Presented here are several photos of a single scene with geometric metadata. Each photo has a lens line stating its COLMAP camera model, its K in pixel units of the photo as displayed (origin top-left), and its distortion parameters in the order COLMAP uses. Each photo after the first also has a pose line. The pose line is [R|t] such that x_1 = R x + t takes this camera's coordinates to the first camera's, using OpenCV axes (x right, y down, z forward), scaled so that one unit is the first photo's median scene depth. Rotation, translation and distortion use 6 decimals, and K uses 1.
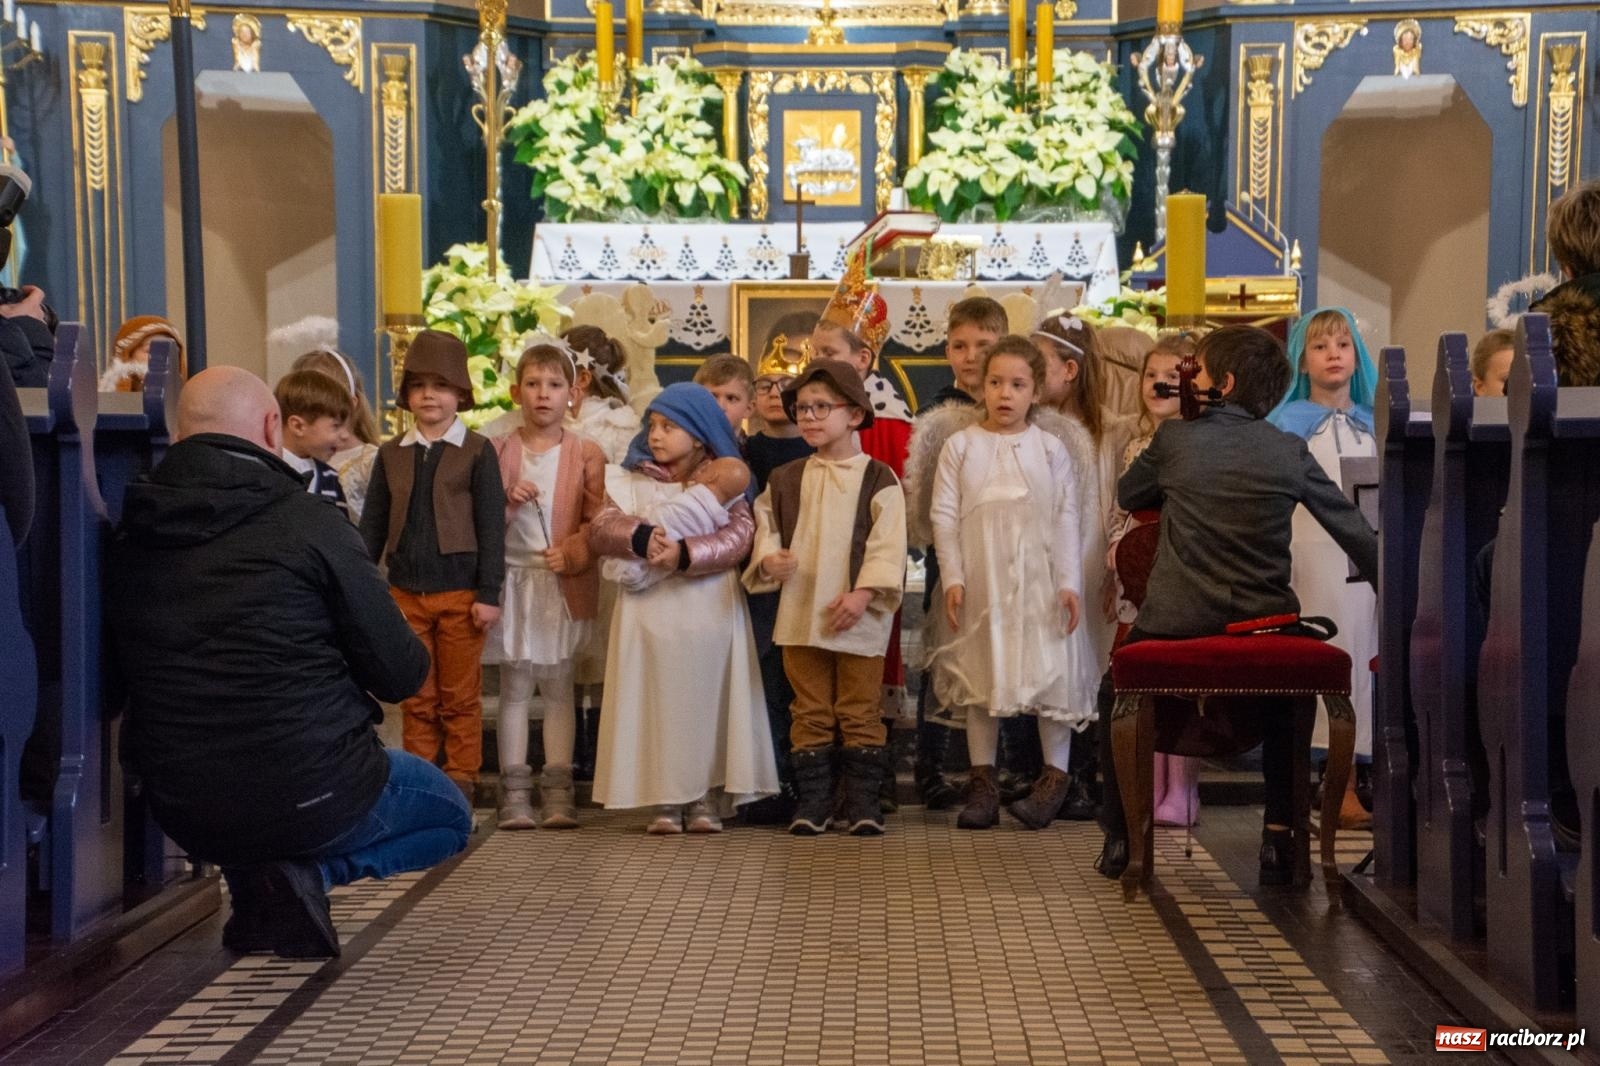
lens RADIAL K [[4536.6, 0, 838.7], [0, 4536.6, 610.5], [0, 0, 1]] dist [0.991992, 2.335294]
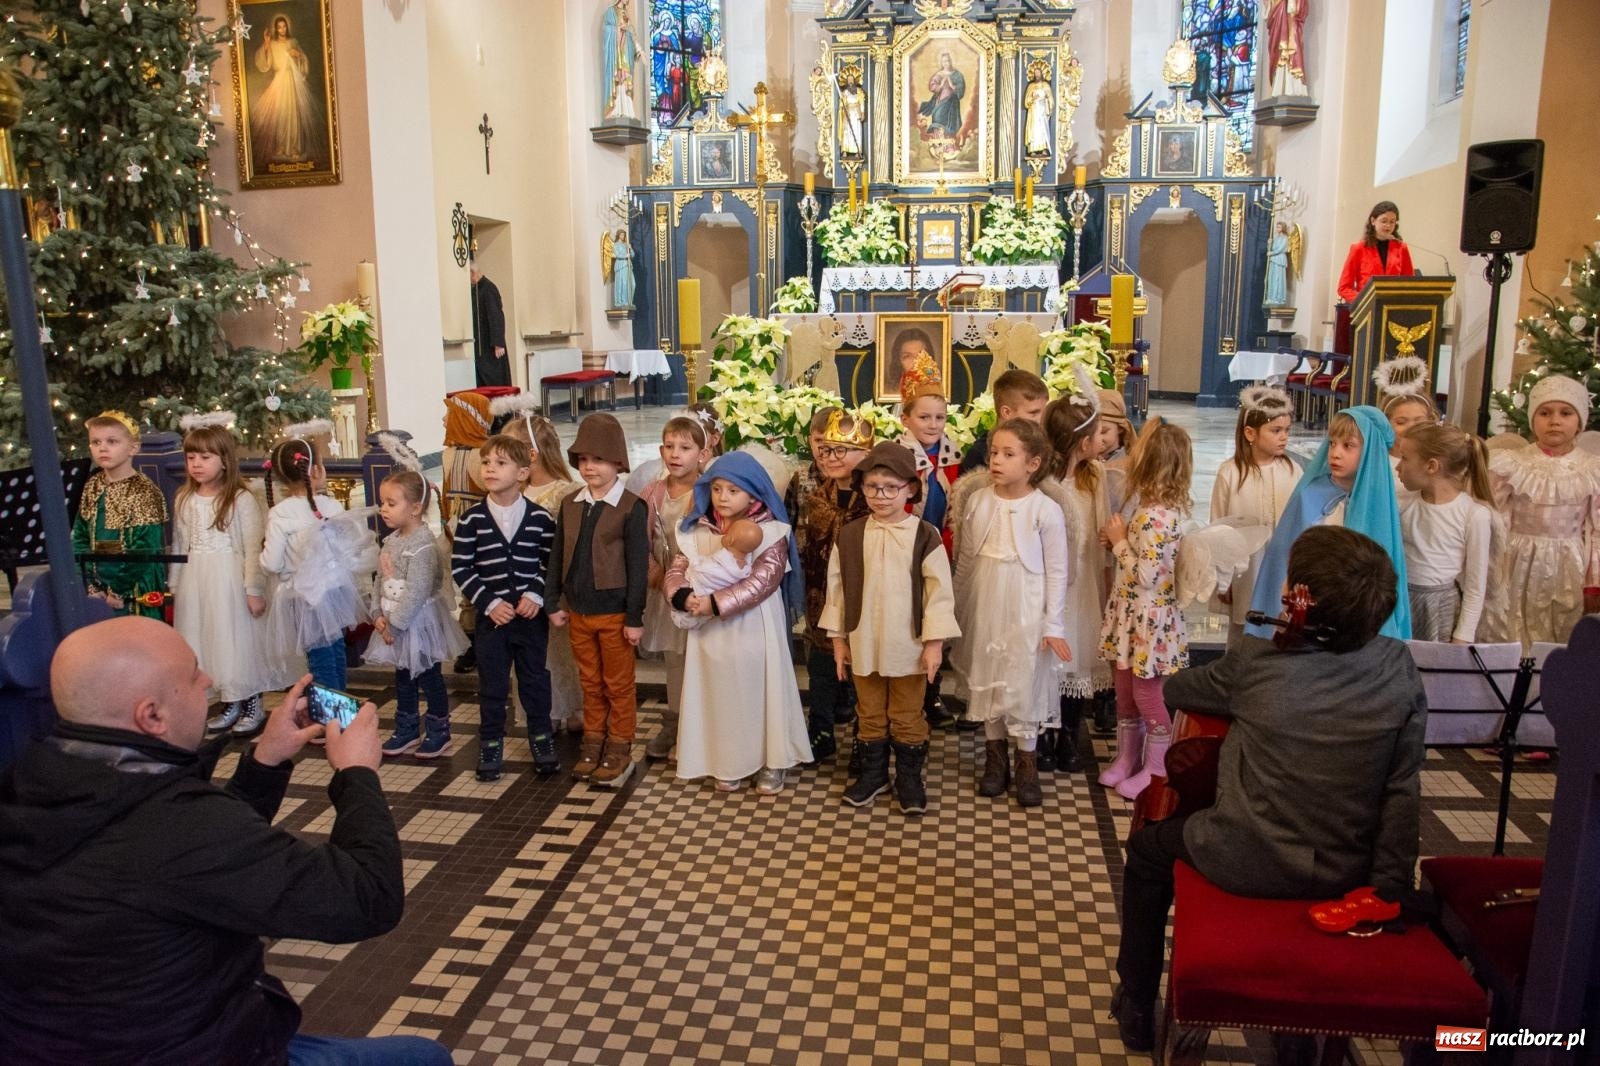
lens RADIAL K [[1147.9, 0, 794.4], [0, 1147.9, 555.5], [0, 0, 1]] dist [-0.128718, 0.077329]
pose [[0.989757, 0.019398, -0.141441, 0.009280], [0.006670, 0.983360, 0.181543, -0.042386], [0.142609, -0.180626, 0.973158, 0.359424]]
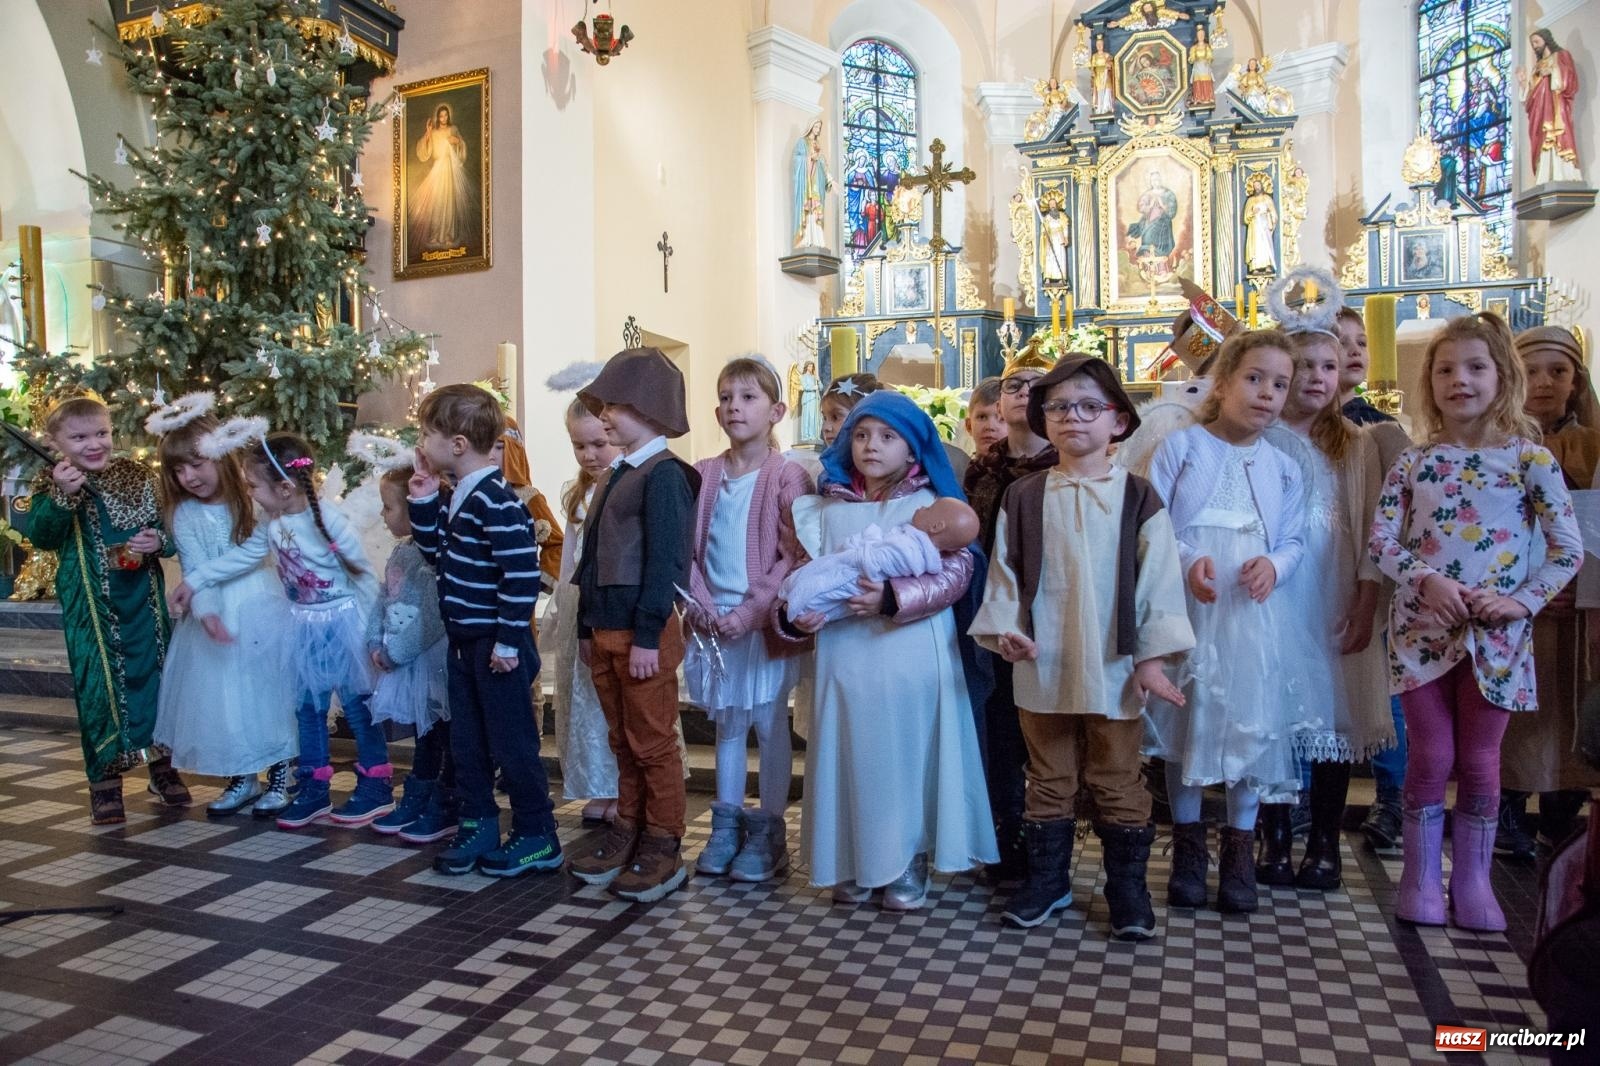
lens RADIAL K [[1147.9, 0, 794.4], [0, 1147.9, 555.5], [0, 0, 1]] dist [-0.128718, 0.077329]
pose [[0.945429, -0.001042, -0.325826, 0.011366], [0.005319, 0.999911, 0.012237, -0.011357], [0.325784, -0.013302, 0.945351, 0.413821]]
